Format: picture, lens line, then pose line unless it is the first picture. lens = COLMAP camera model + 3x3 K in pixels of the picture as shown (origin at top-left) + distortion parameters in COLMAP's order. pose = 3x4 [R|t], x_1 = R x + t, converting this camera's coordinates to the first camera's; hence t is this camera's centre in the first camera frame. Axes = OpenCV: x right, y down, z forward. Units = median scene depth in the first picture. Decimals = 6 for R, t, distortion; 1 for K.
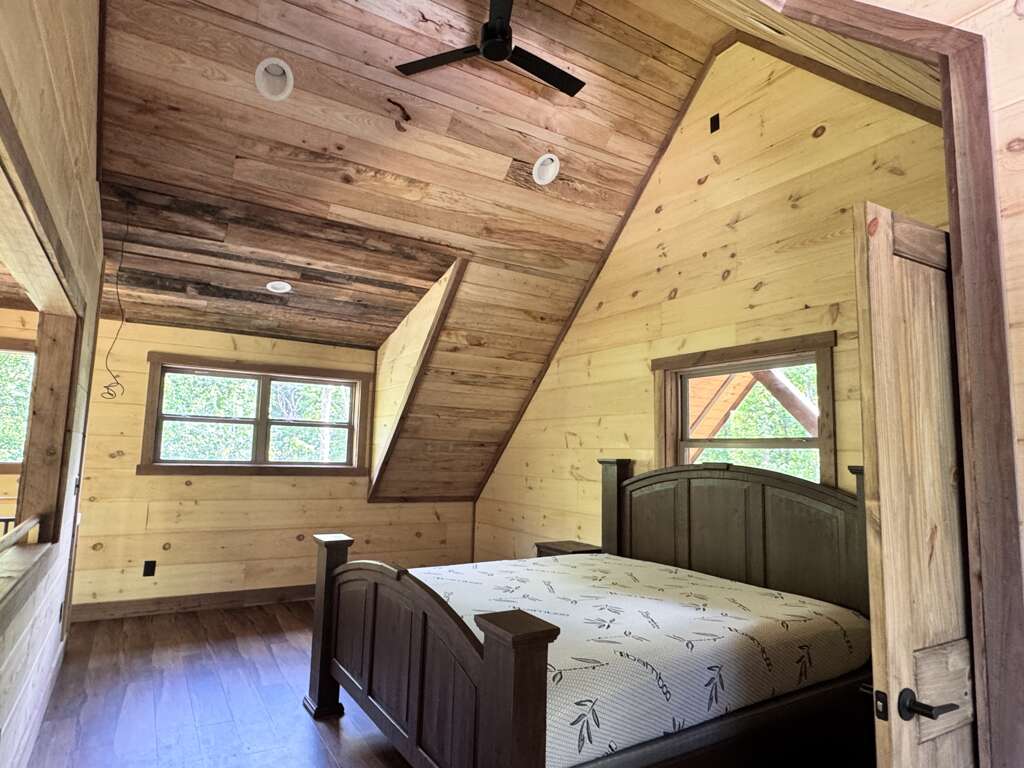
lens RADIAL K [[602.5, 0, 511.0], [0, 602.5, 384.4], [0, 0, 1]] dist [-0.001162, 0.000177]
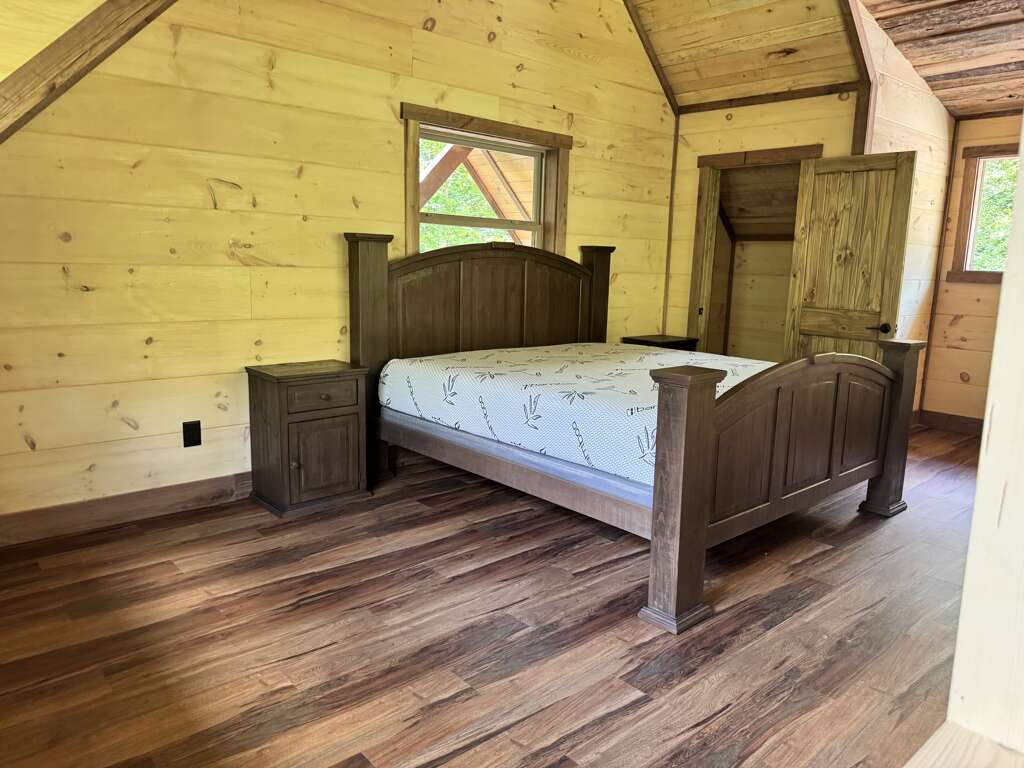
lens RADIAL K [[729.4, 0, 511.8], [0, 729.4, 385.2], [0, 0, 1]] dist [0.006290, -0.008602]
pose [[-0.170121, -0.193805, 0.966177, -0.789275], [-0.145715, 0.974638, 0.169845, 0.137254], [-0.974590, -0.111893, -0.194047, 1.057847]]
